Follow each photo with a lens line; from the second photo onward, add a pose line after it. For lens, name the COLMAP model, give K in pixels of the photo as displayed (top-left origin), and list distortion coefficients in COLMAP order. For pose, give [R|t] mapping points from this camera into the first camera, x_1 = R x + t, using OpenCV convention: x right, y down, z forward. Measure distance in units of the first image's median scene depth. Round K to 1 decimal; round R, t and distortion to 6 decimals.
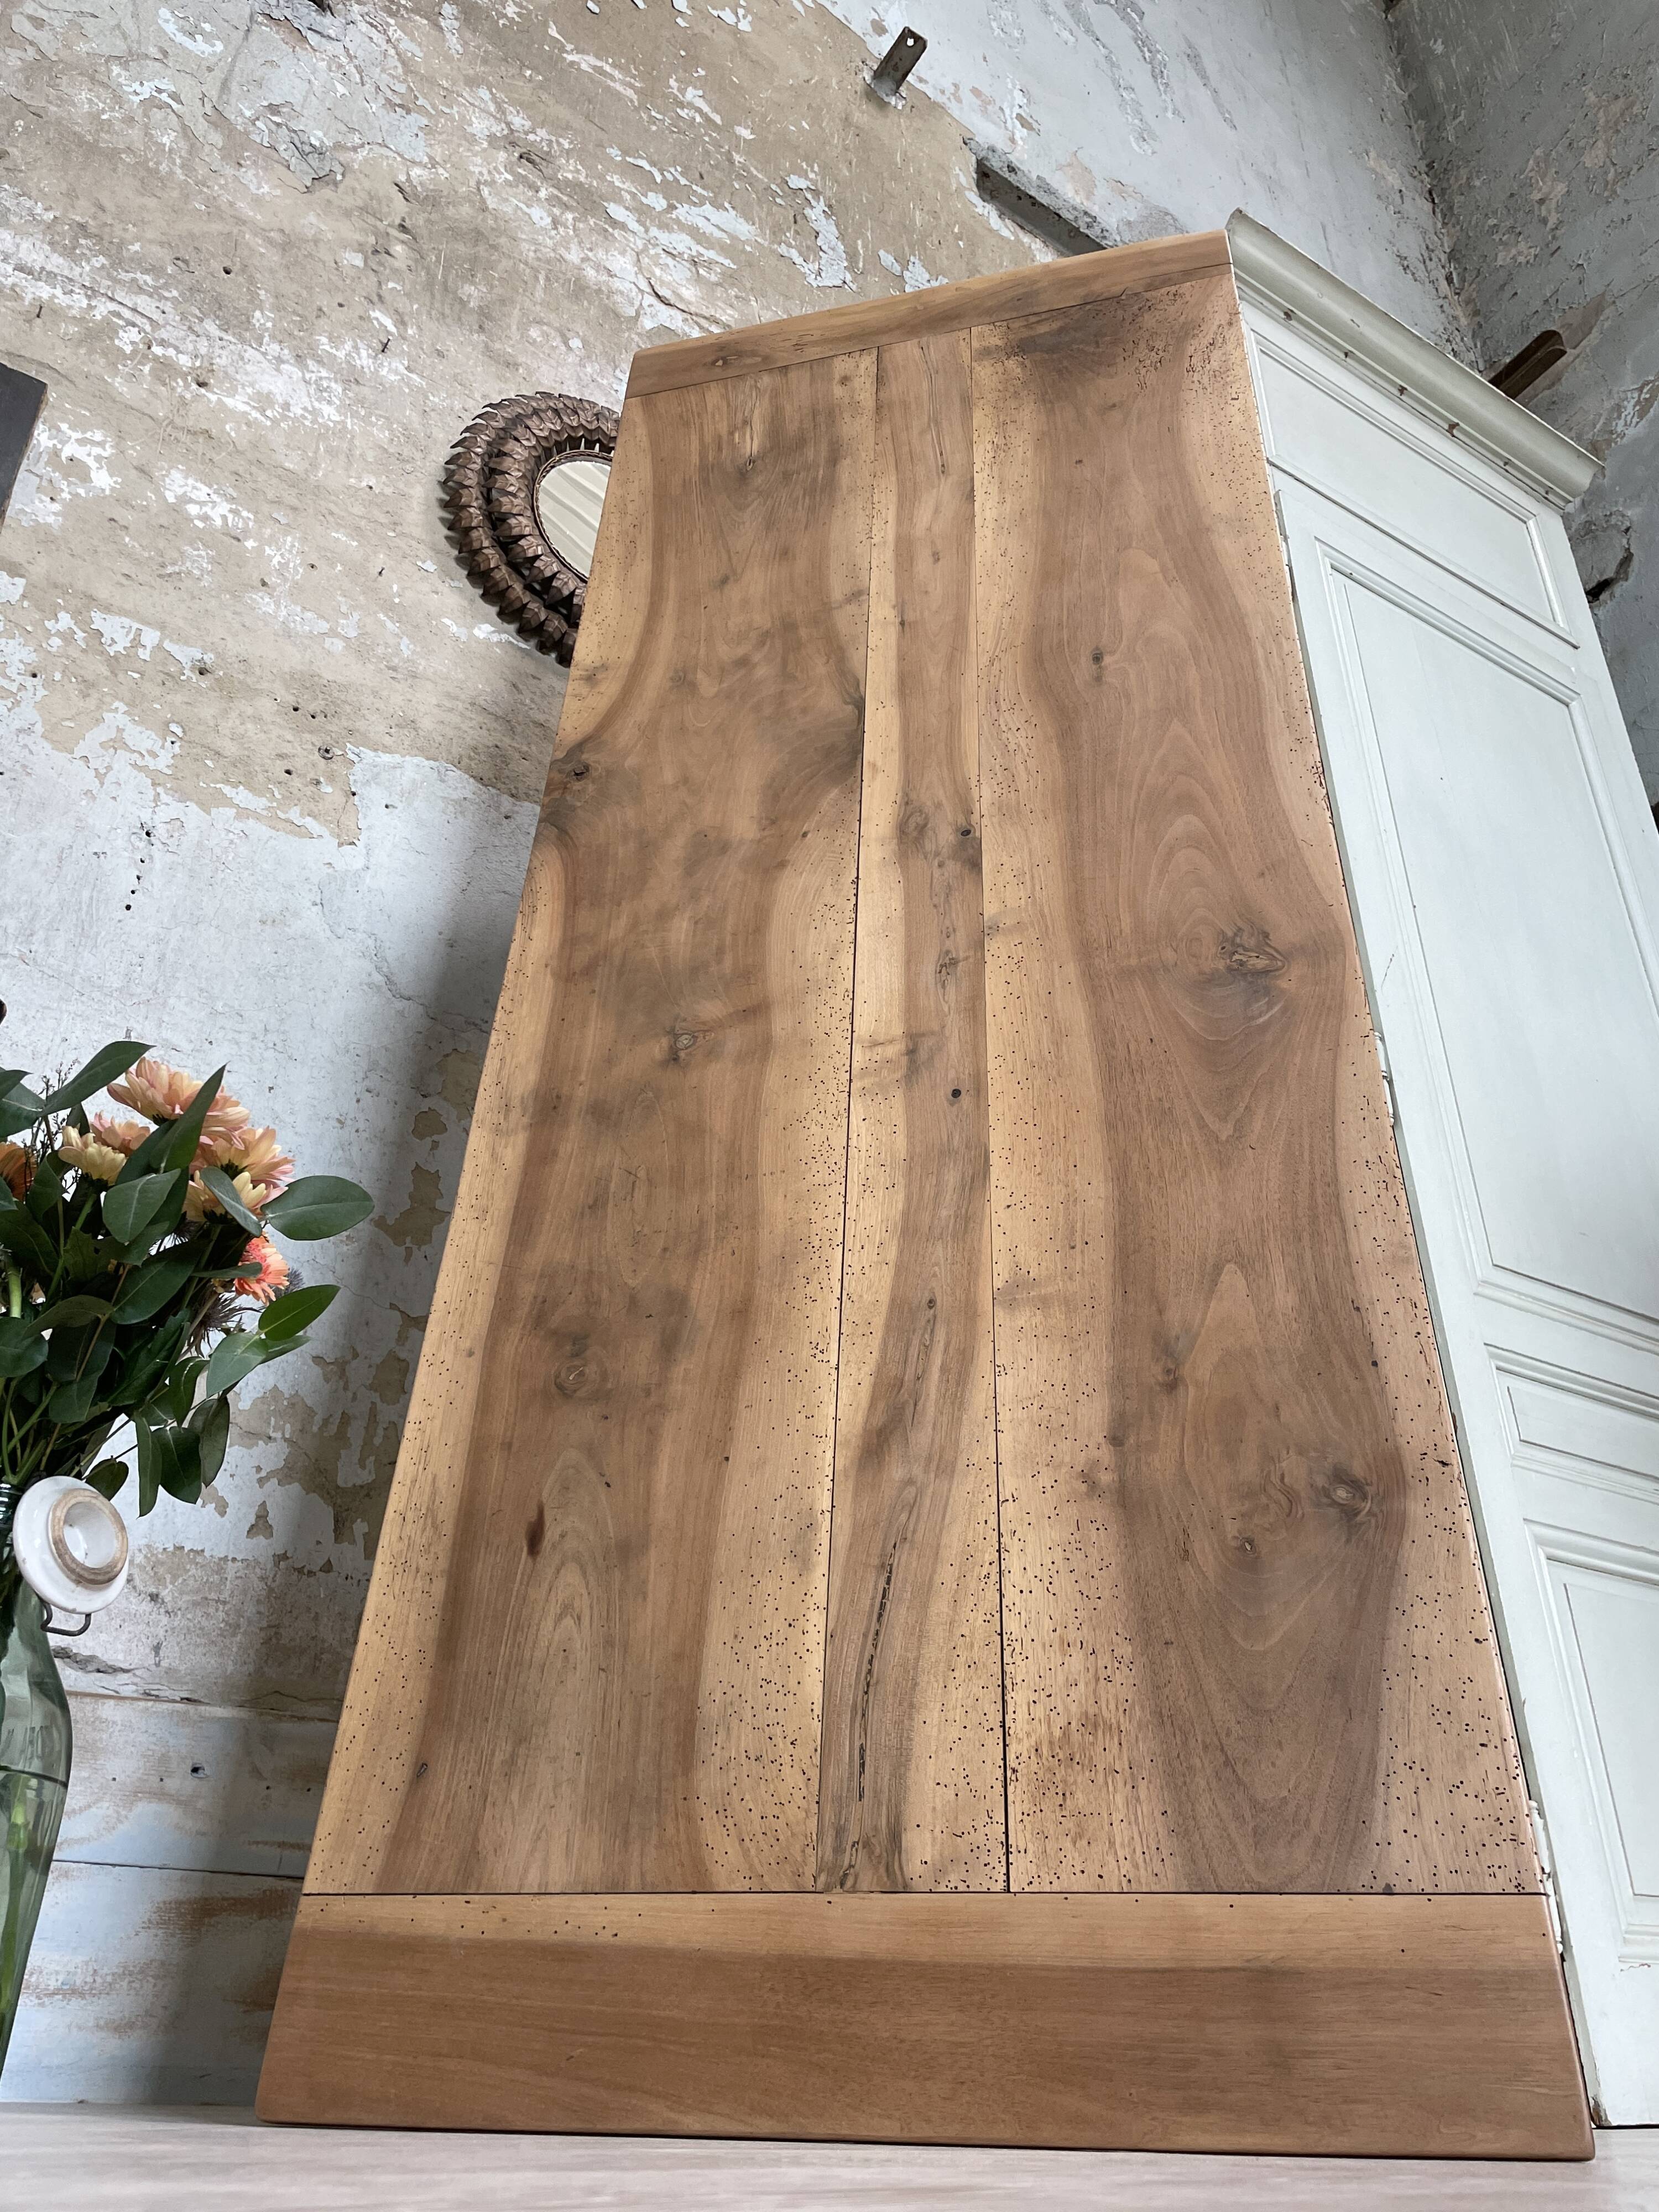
lens RADIAL K [[1676.1, 0, 836.4], [0, 1676.1, 1085.0], [0, 0, 1]] dist [0.089785, -0.115179]
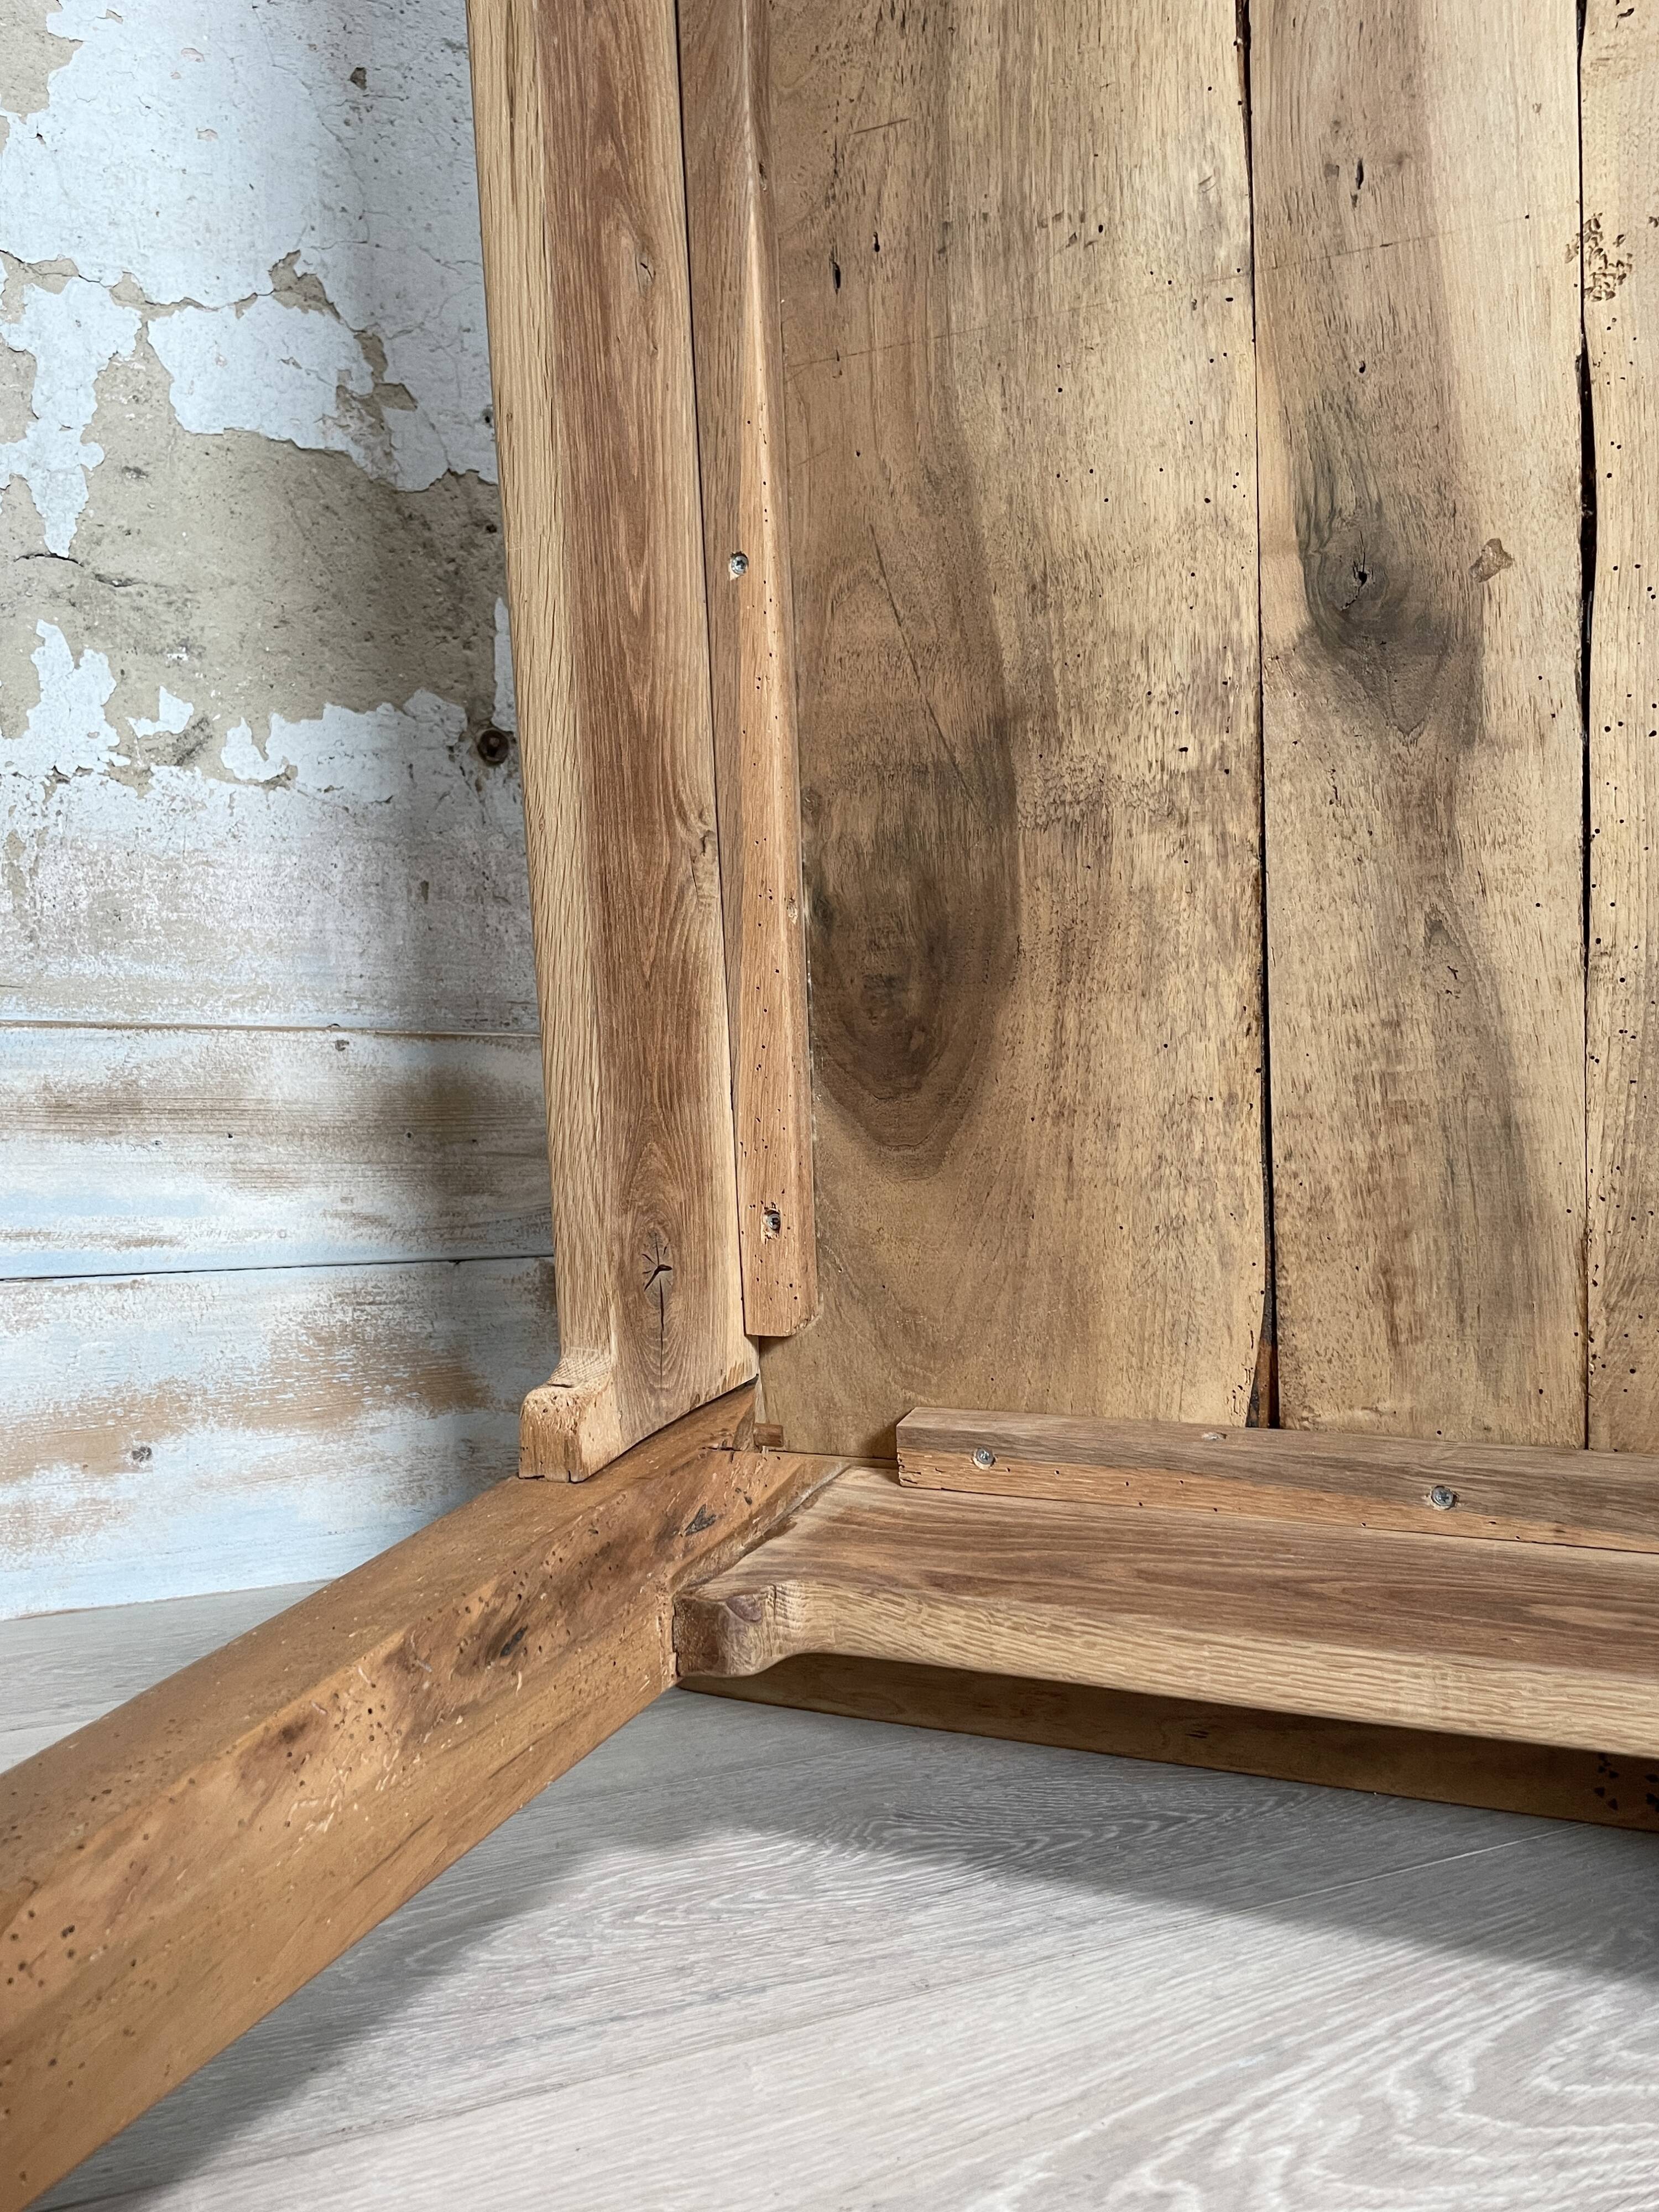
lens RADIAL K [[1676.1, 0, 839.8], [0, 1676.1, 1098.2], [0, 0, 1]] dist [0.089785, -0.115179]
pose [[0.992154, -0.025948, -0.122298, 0.037803], [0.081409, 0.876495, 0.474477, 0.114512], [0.094882, -0.480711, 0.871731, 0.392544]]
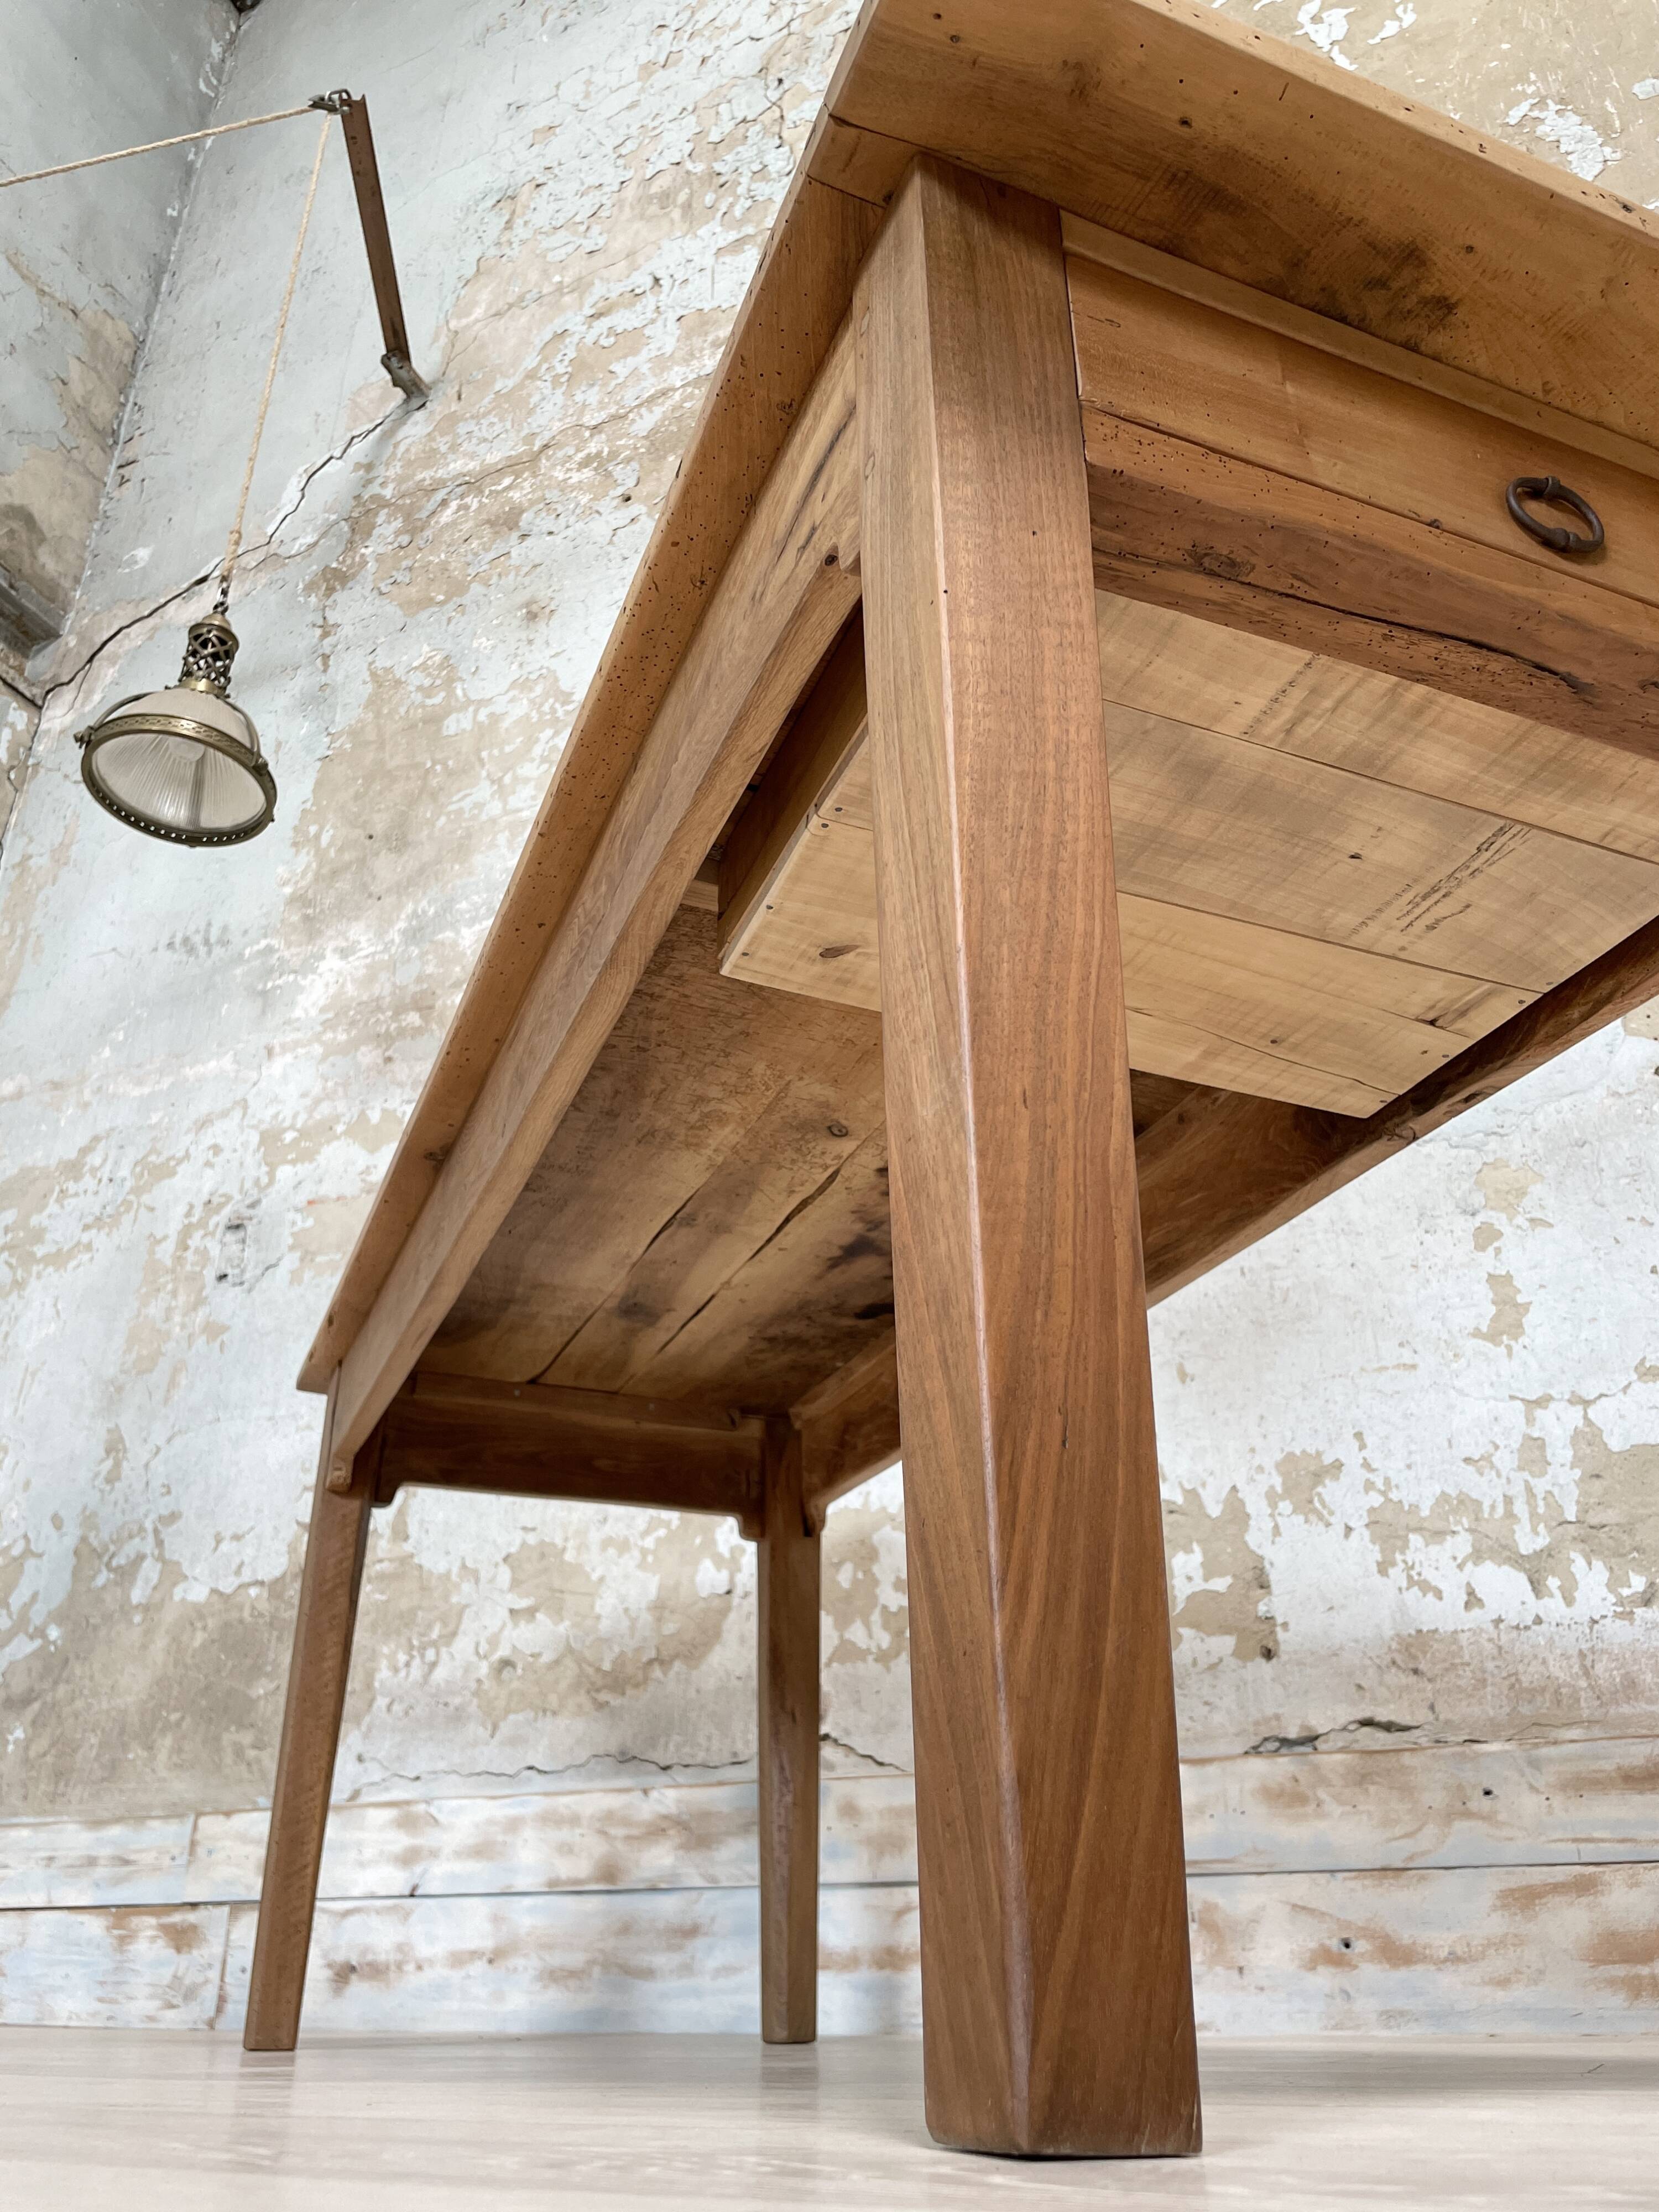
lens RADIAL K [[1676.1, 0, 809.8], [0, 1676.1, 1088.7], [0, 0, 1]] dist [0.089785, -0.115179]
pose [[0.524202, -0.415053, -0.743601, 0.403811], [0.437960, 0.880257, -0.182589, -0.053739], [0.730345, -0.229954, 0.643209, -0.091468]]
